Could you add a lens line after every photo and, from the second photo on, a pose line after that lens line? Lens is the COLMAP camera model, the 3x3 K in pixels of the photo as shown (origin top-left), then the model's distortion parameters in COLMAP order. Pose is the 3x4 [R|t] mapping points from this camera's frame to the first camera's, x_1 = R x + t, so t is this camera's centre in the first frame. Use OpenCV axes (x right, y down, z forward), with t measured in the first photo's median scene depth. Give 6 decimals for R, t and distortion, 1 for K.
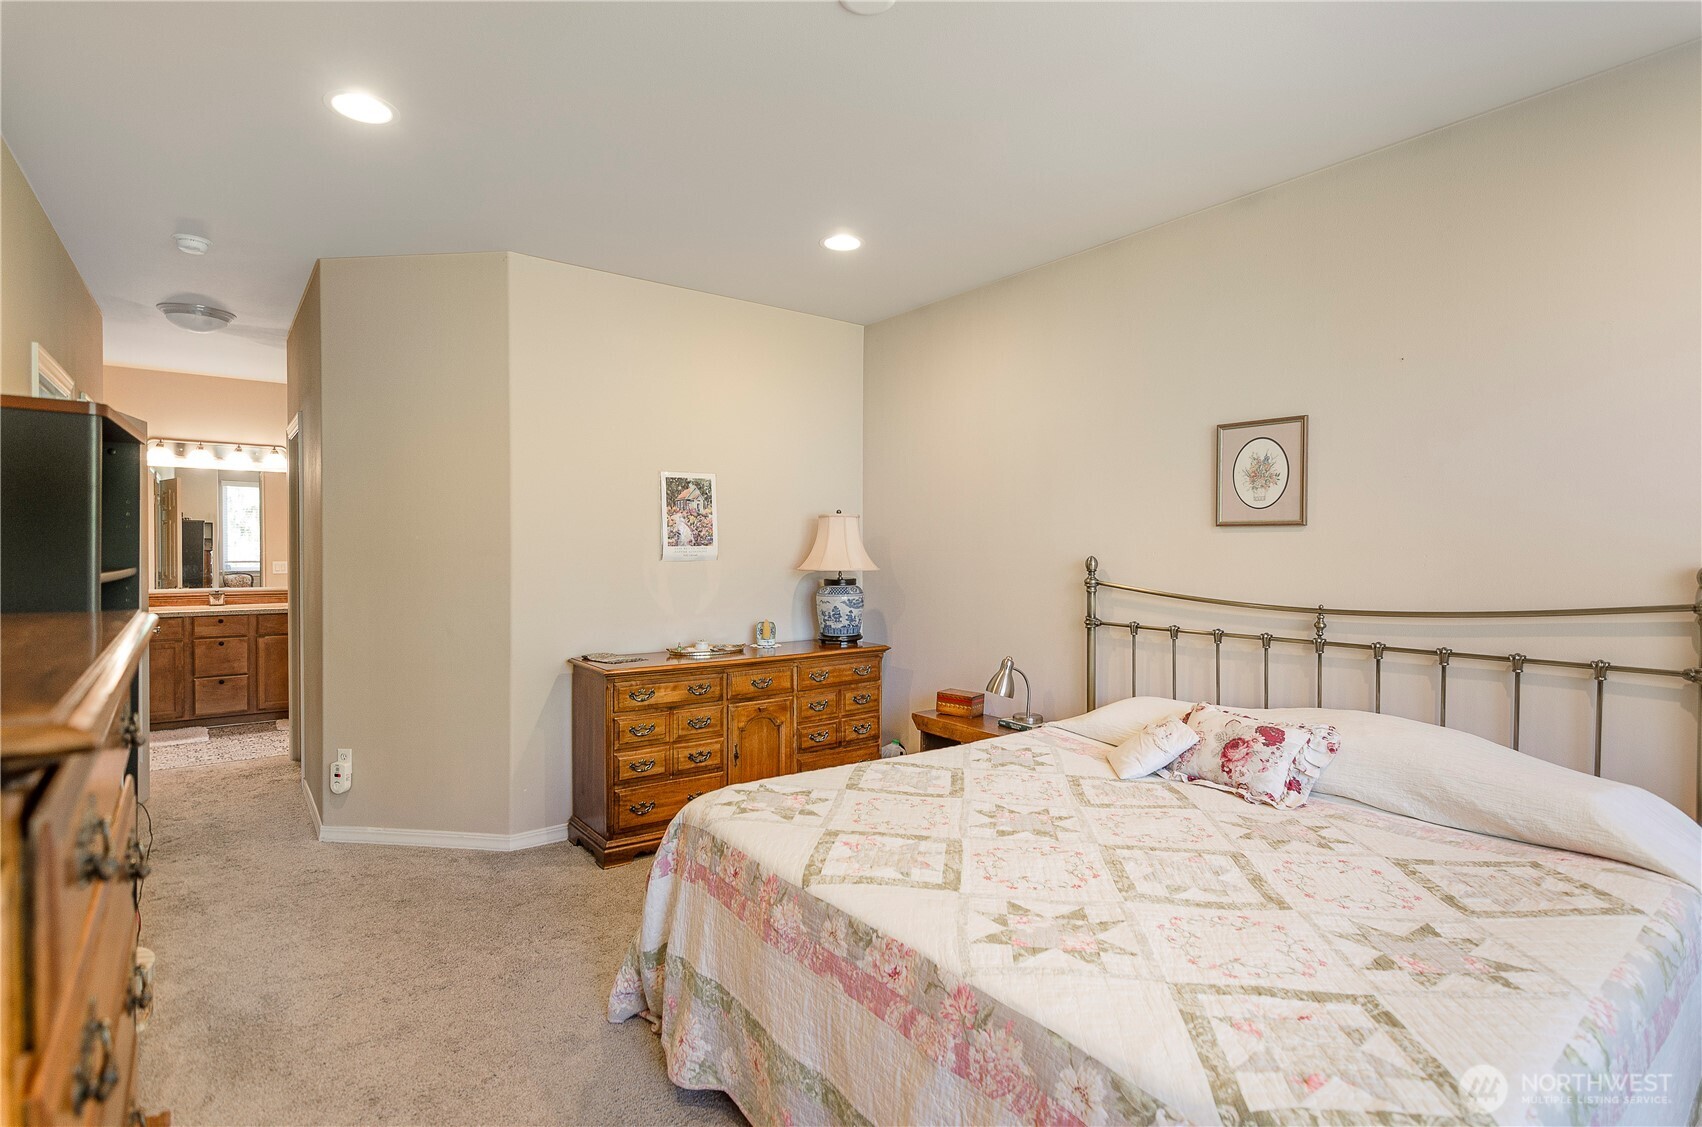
lens RADIAL K [[819.5, 0, 850.8], [0, 819.5, 541.5], [0, 0, 1]] dist [-0.000568, -0.000068]
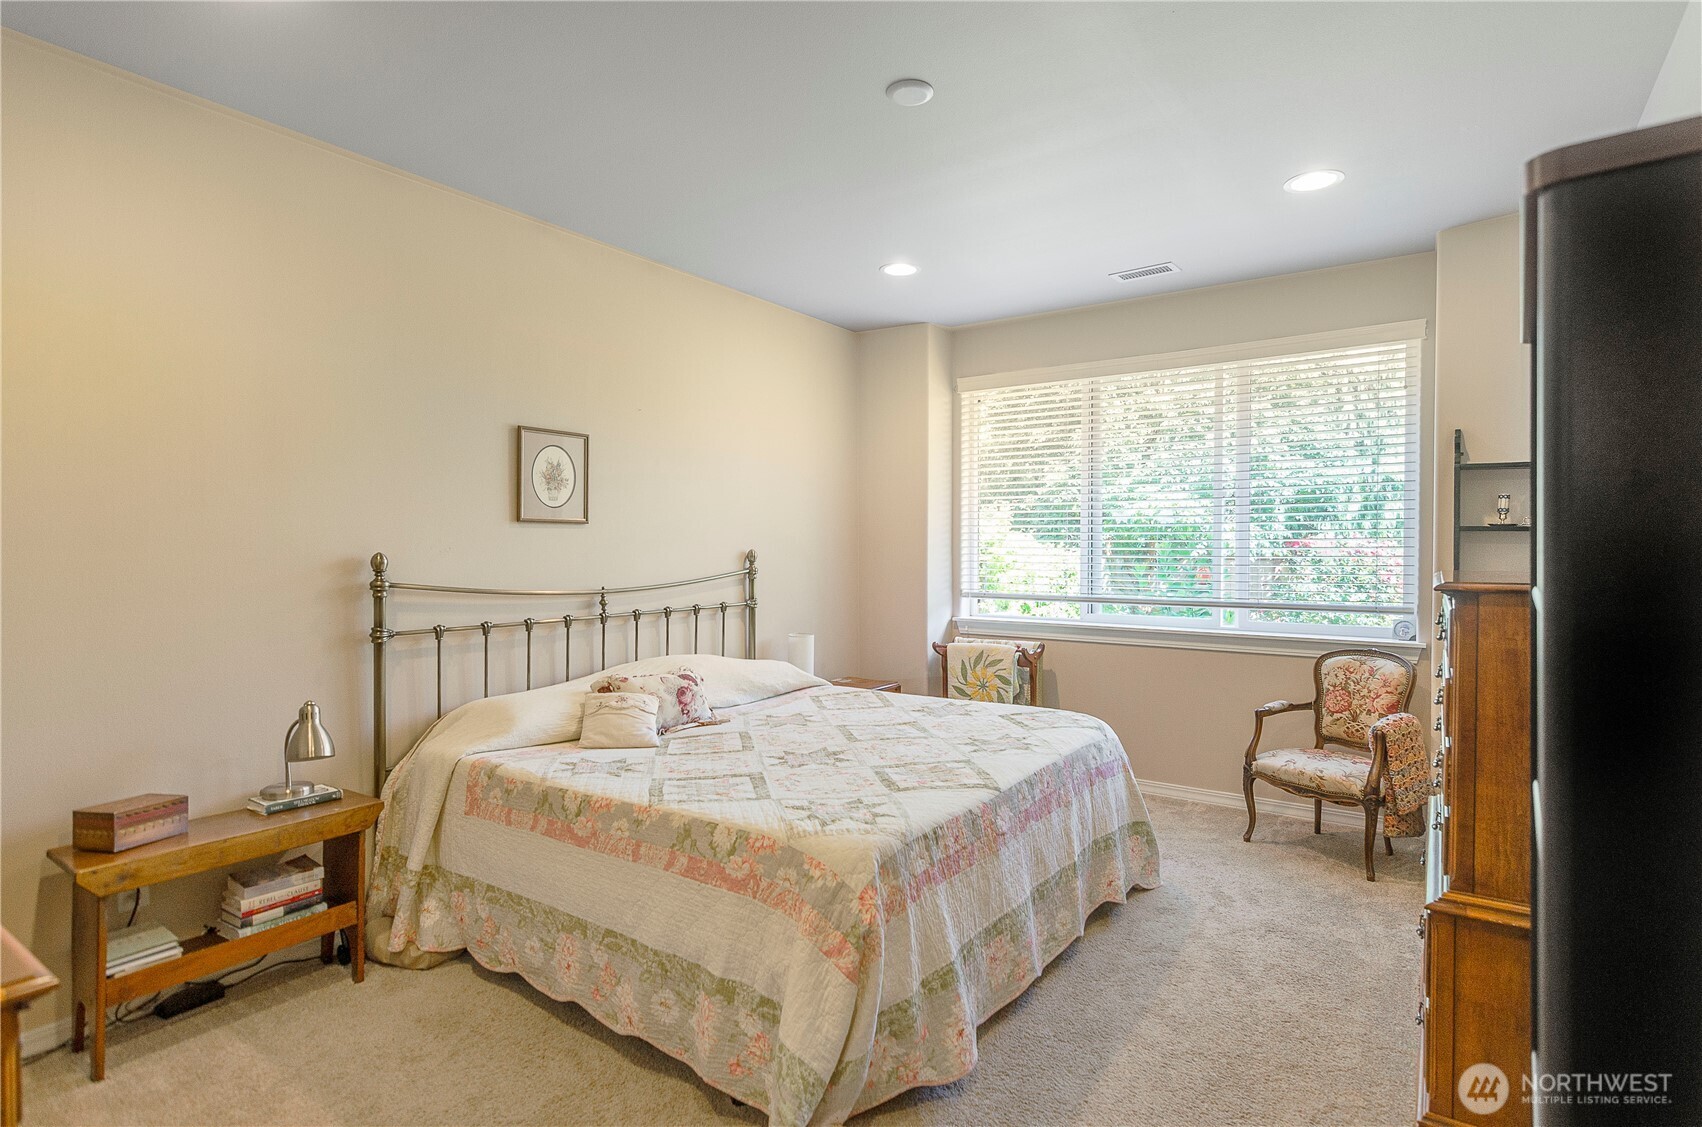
lens RADIAL K [[884.9, 0, 851.0], [0, 884.9, 563.5], [0, 0, 1]] dist [0.000340, 0.000005]
pose [[-0.305735, -0.018808, 0.951931, -0.807046], [-0.006637, 0.999823, 0.017623, 0.012990], [-0.952094, -0.000930, -0.305806, 0.993763]]
